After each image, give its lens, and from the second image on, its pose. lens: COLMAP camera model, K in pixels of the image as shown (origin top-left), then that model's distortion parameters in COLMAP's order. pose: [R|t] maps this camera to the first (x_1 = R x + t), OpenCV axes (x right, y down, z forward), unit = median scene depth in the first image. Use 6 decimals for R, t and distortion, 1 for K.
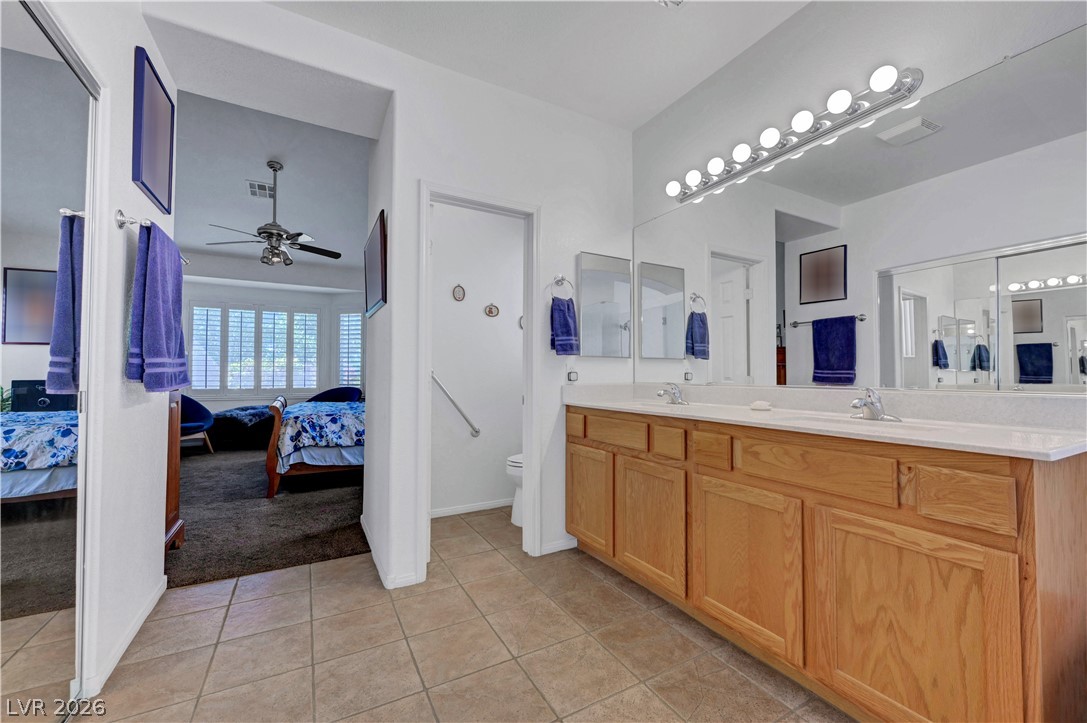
lens RADIAL K [[431.7, 0, 547.3], [0, 431.7, 360.0], [0, 0, 1]] dist [-0.001505, 0.000019]
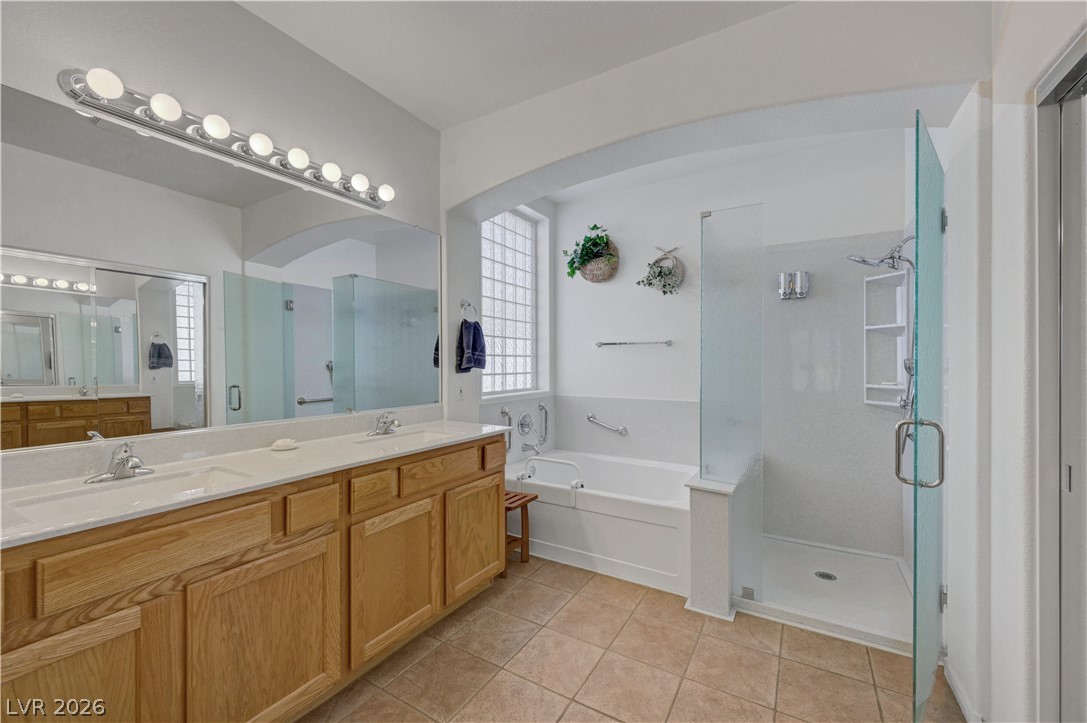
lens RADIAL K [[431.7, 0, 547.3], [0, 431.7, 360.0], [0, 0, 1]] dist [-0.001505, 0.000019]
pose [[-0.494535, 0.003554, 0.869150, -0.733902], [-0.026728, 0.999457, -0.019295, -0.090062], [-0.868747, -0.032773, -0.494171, 1.242475]]
